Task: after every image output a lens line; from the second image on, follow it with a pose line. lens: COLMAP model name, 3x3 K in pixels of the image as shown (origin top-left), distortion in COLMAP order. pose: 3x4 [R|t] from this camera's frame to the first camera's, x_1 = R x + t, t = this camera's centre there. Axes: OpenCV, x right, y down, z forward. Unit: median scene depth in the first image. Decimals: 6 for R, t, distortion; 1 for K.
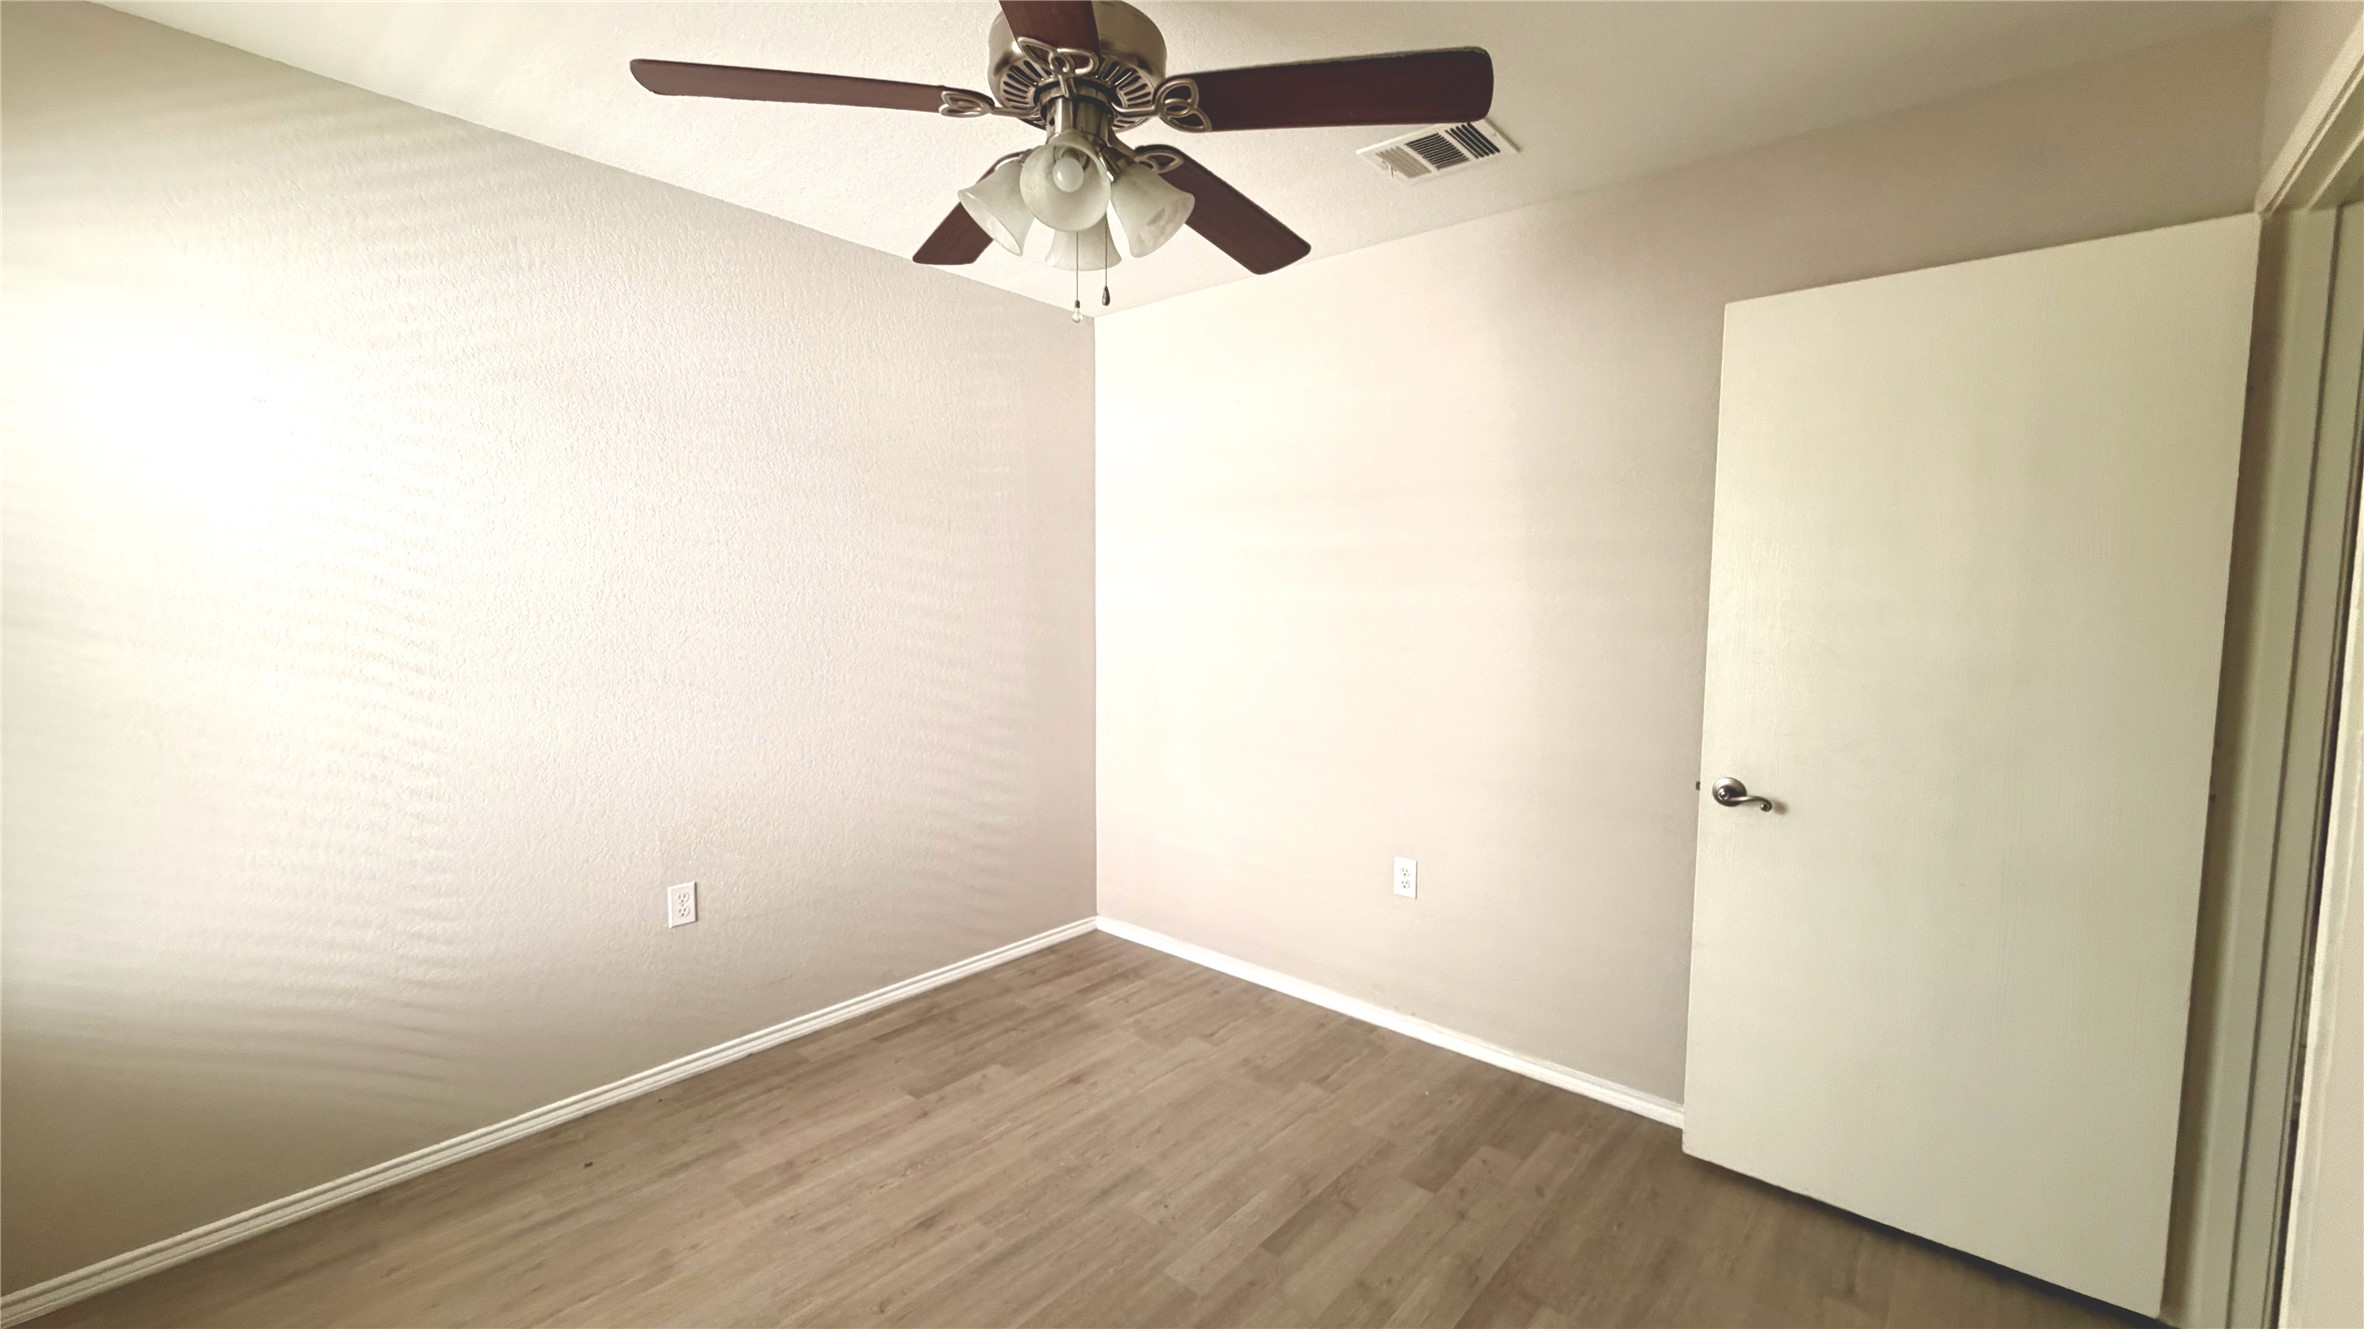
lens RADIAL K [[946.1, 0, 1178.6], [0, 946.1, 663.5], [0, 0, 1]] dist [0.002786, -0.000348]
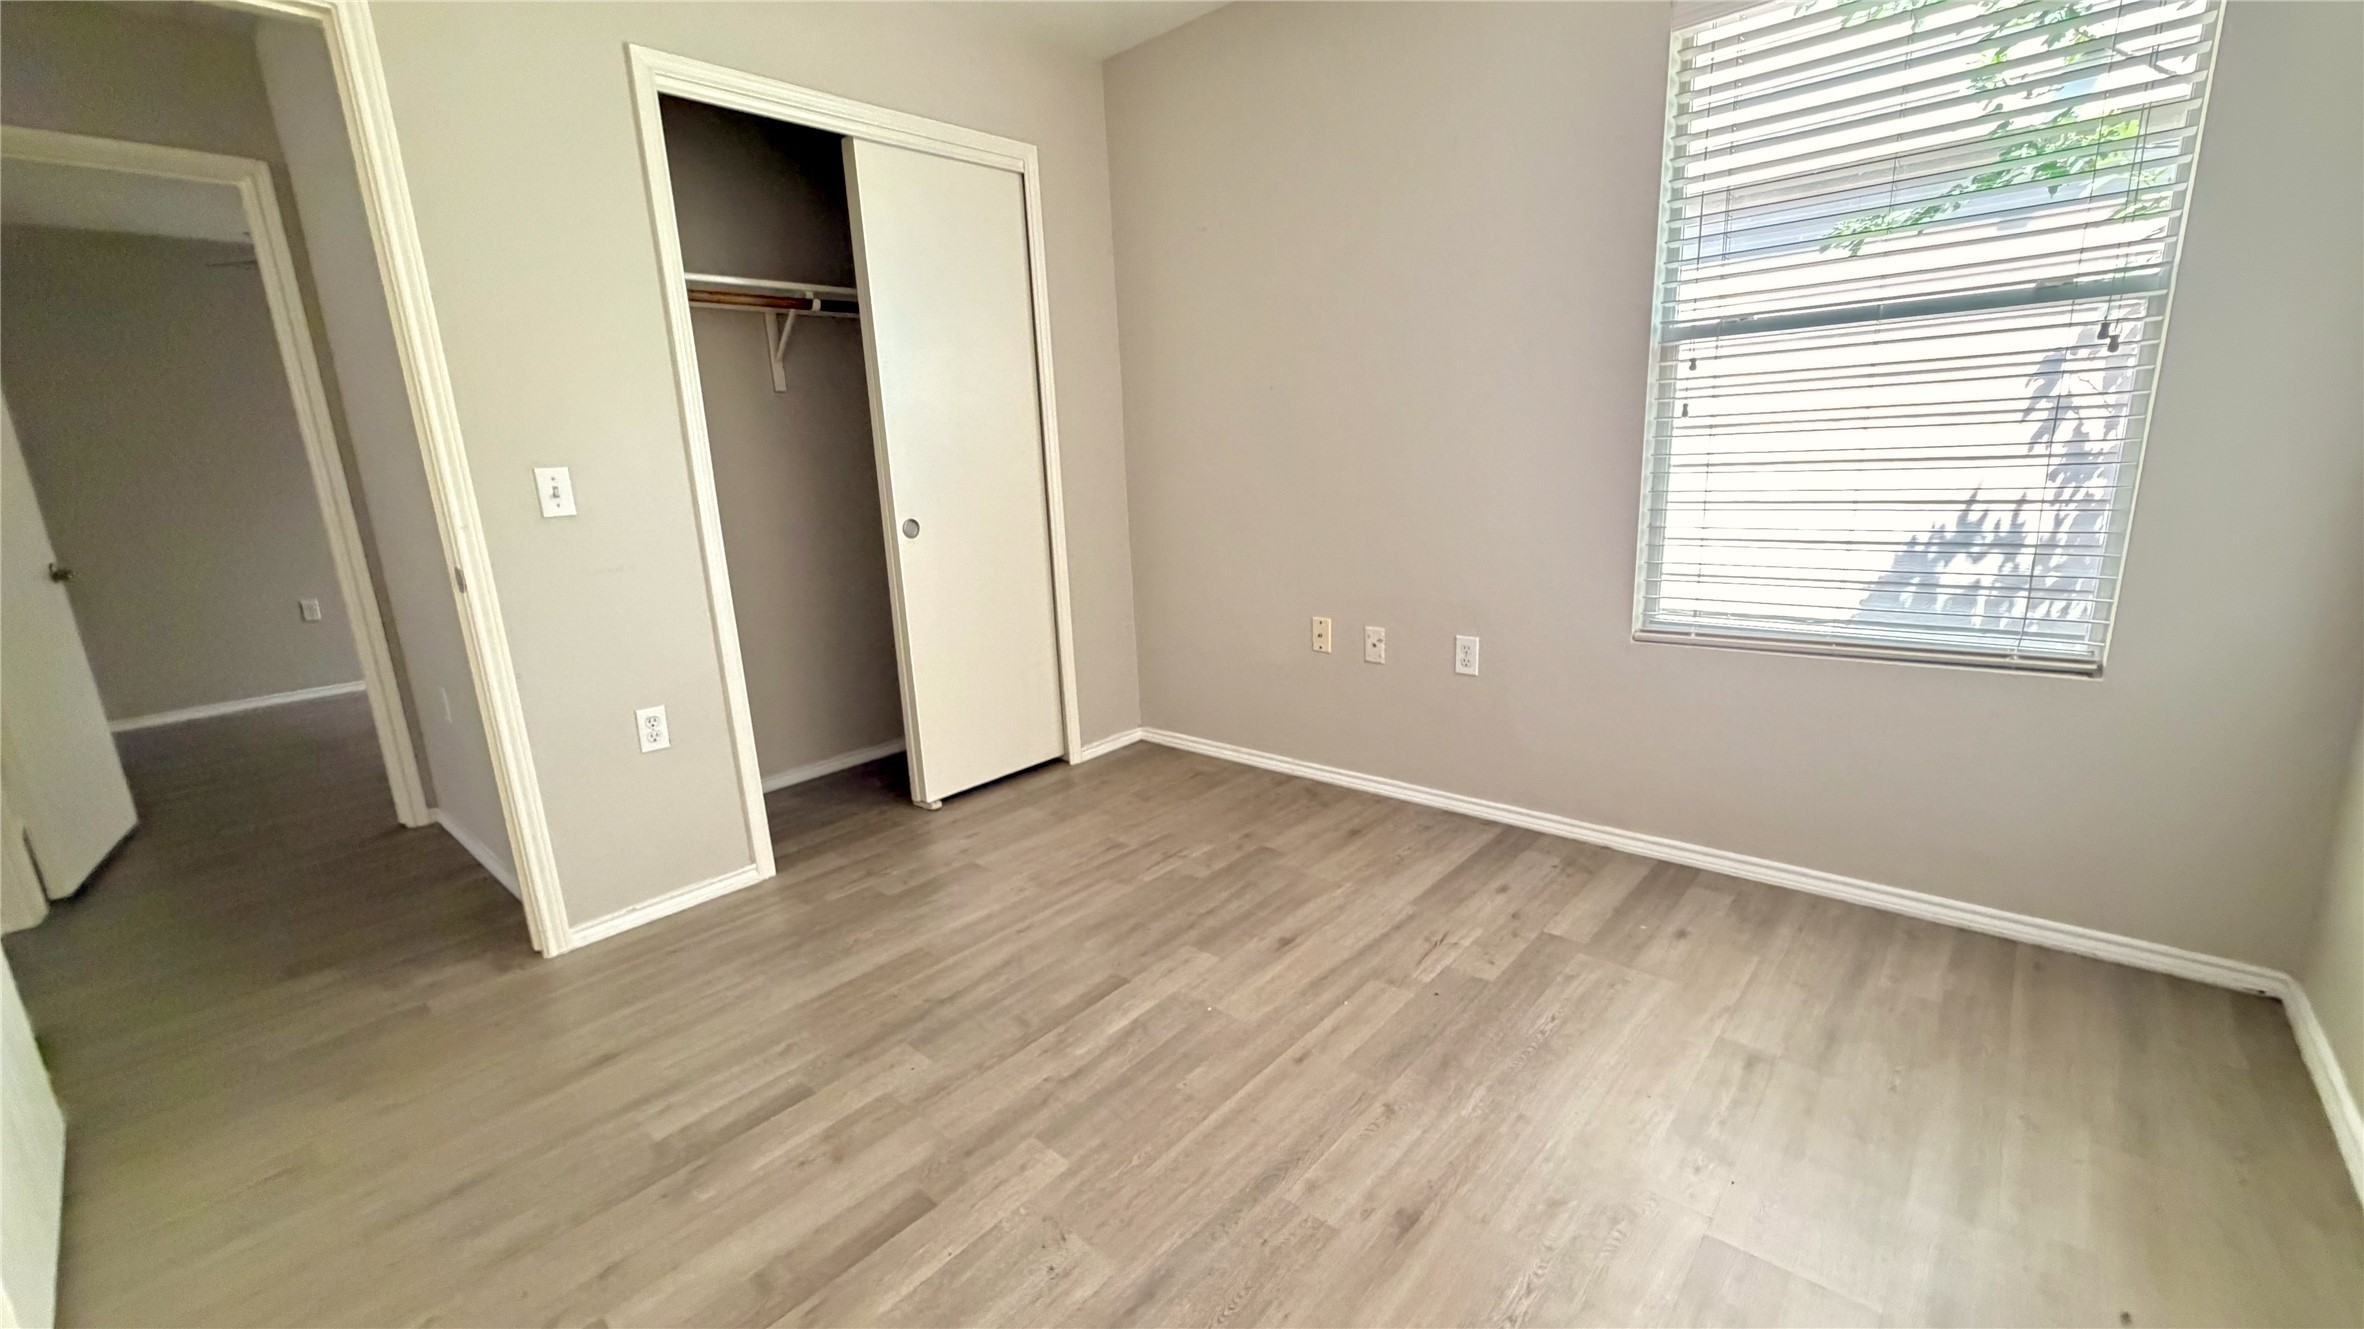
lens RADIAL K [[946.1, 0, 1184.8], [0, 946.1, 666.1], [0, 0, 1]] dist [0.002786, -0.000348]
pose [[-0.998946, 0.041889, 0.018780, -0.140317], [0.045632, 0.950741, 0.306610, -0.002455], [-0.005012, 0.307144, -0.951650, 1.579048]]
